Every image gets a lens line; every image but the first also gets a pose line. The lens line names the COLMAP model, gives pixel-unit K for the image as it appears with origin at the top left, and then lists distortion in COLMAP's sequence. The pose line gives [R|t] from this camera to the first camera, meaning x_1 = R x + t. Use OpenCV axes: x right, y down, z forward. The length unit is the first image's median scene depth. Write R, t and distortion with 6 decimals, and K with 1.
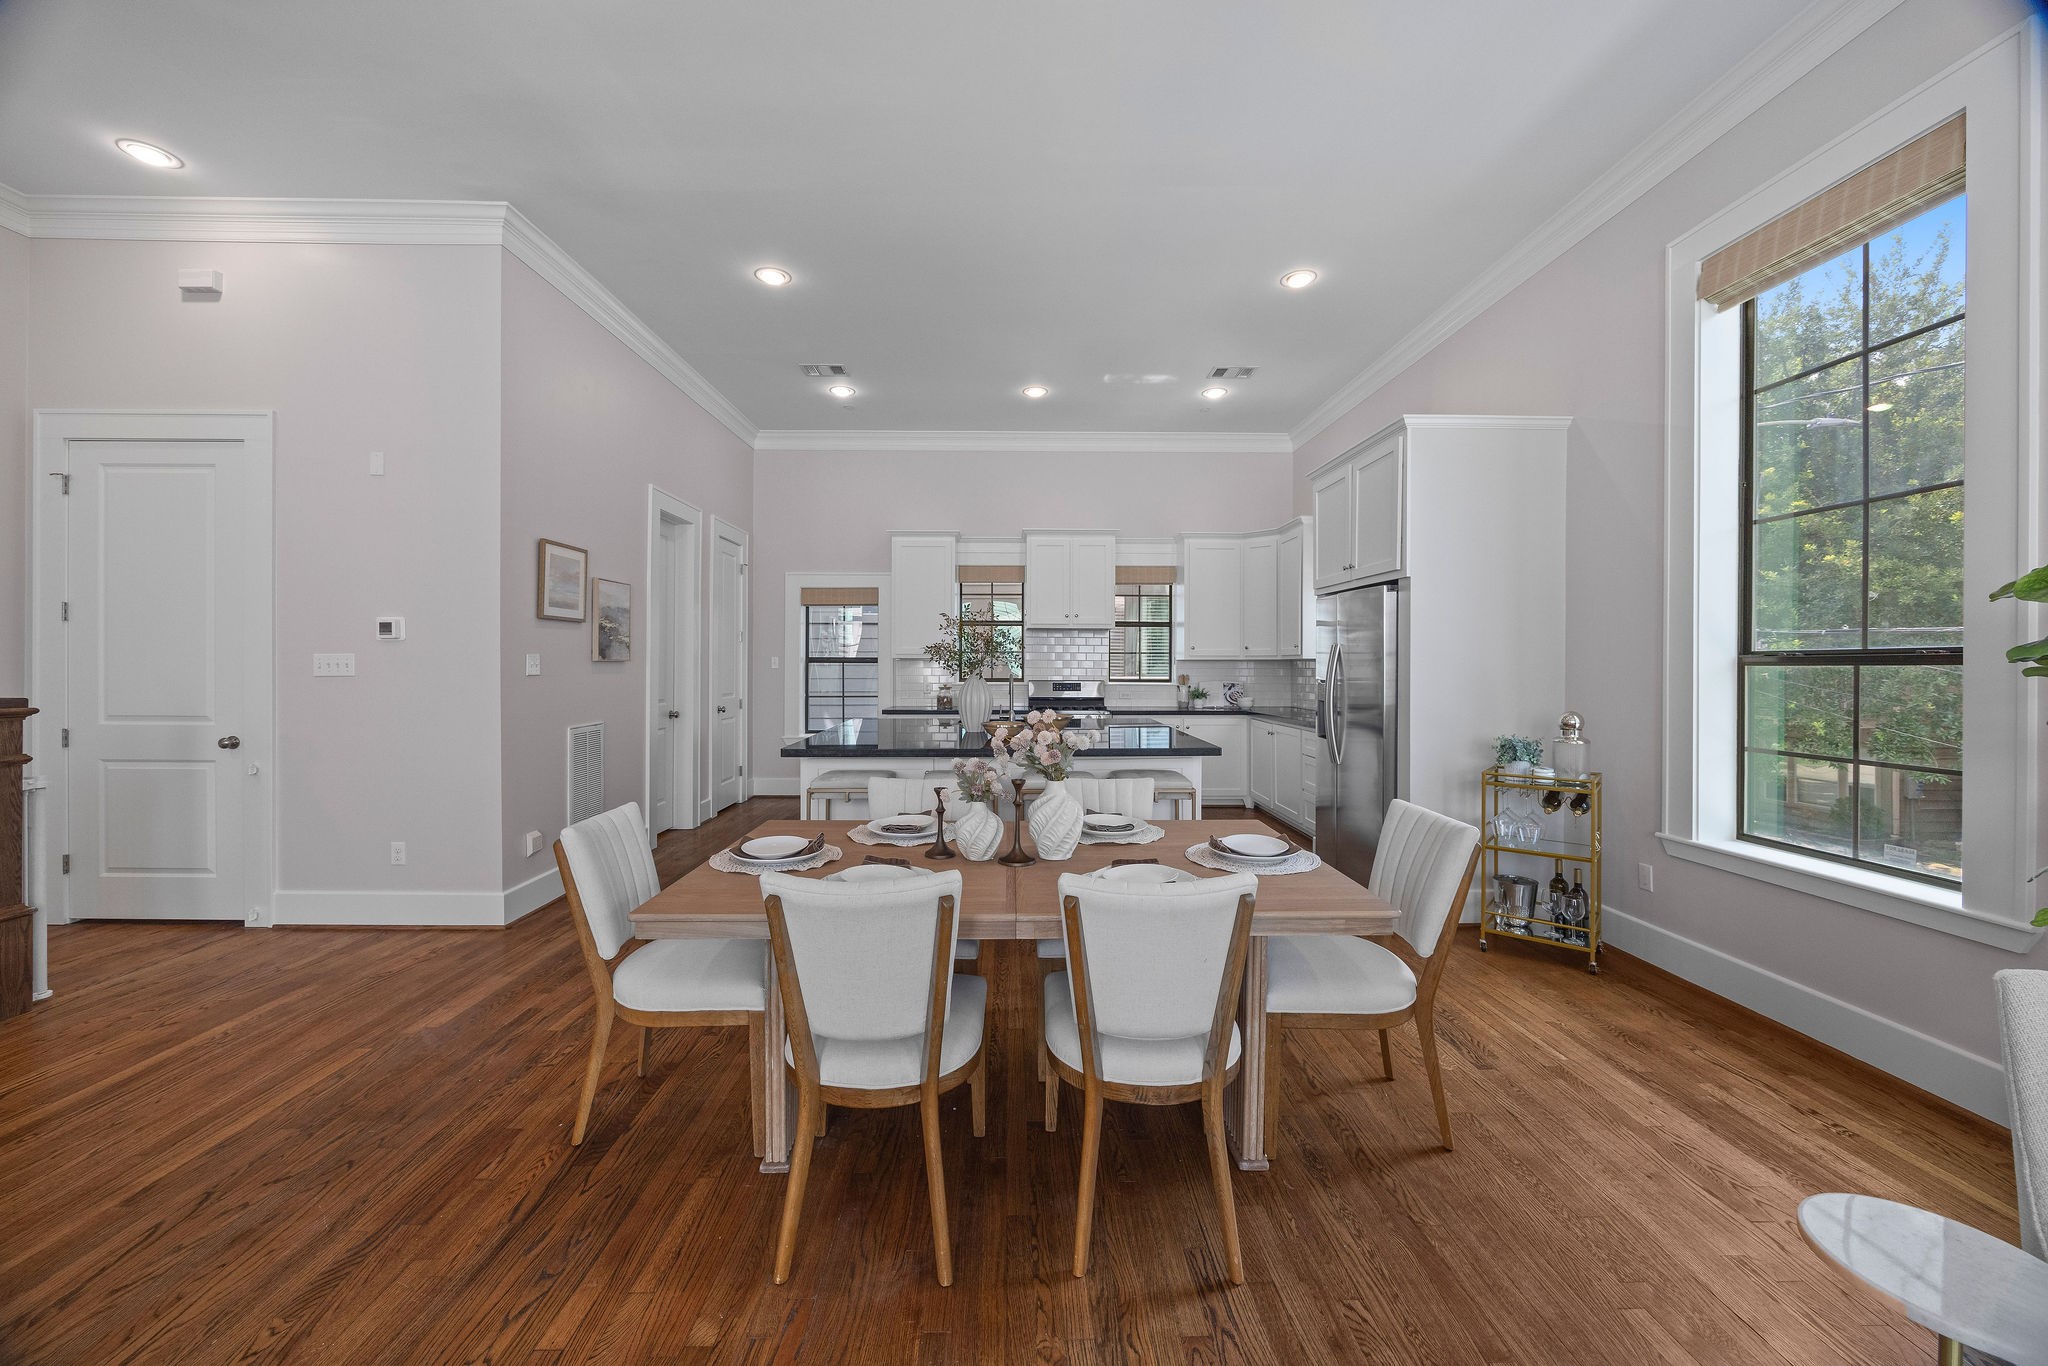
lens RADIAL K [[787.2, 0, 1023.0], [0, 787.2, 670.7], [0, 0, 1]] dist [-0.000216, 0.000043]
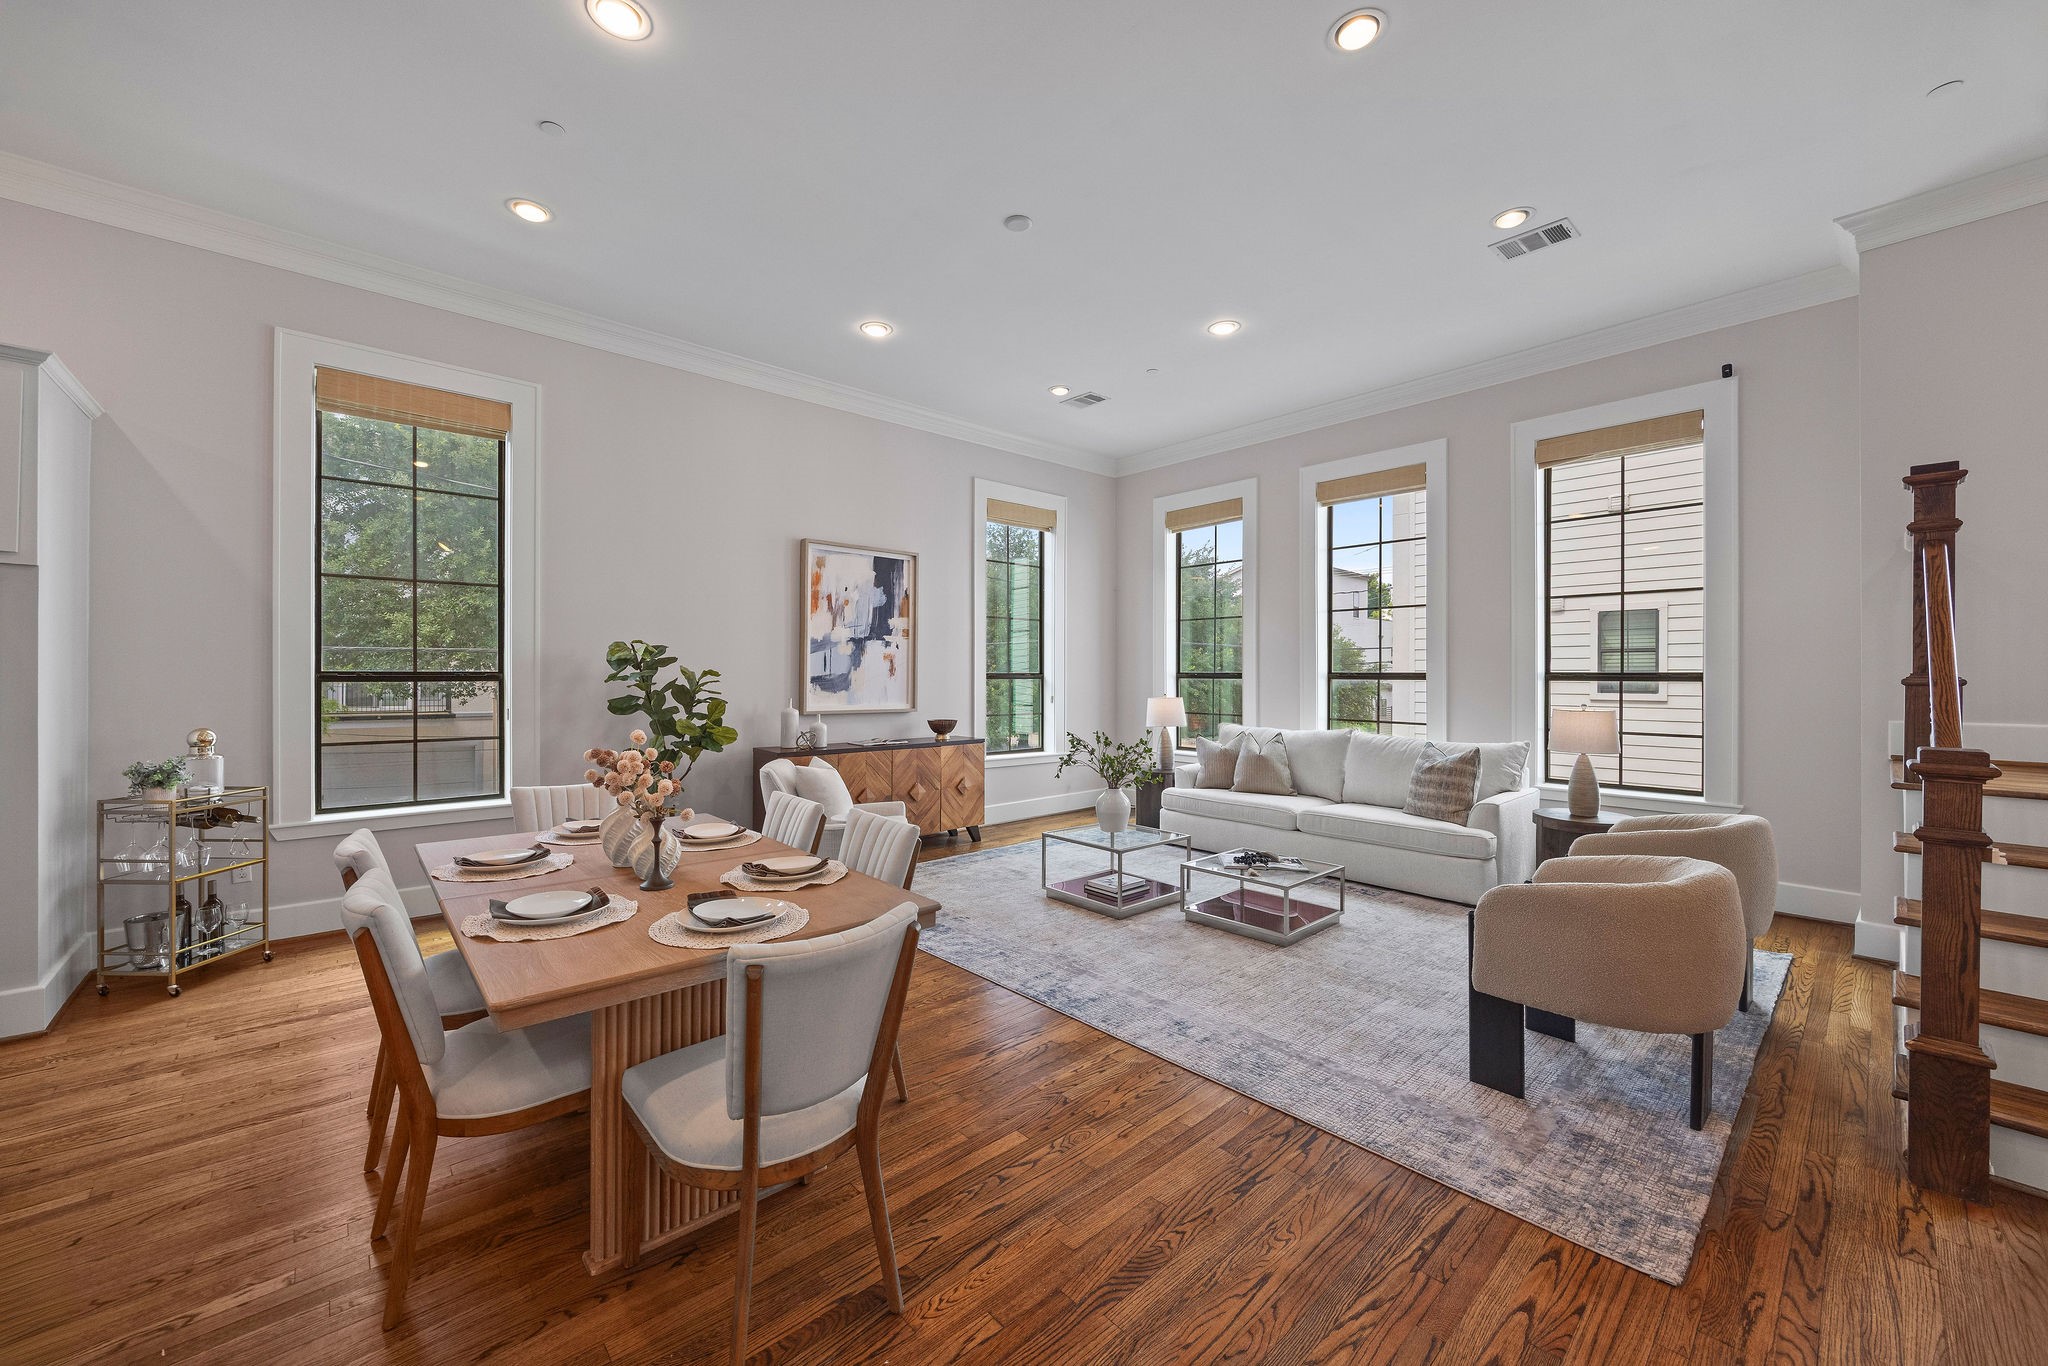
lens RADIAL K [[787.2, 0, 1024.9], [0, 787.2, 680.5], [0, 0, 1]] dist [-0.000216, 0.000043]
pose [[-0.674155, -0.004923, 0.738574, -1.465160], [-0.001506, 0.999985, 0.005291, -0.030398], [-0.738589, 0.002455, -0.674152, 1.711562]]
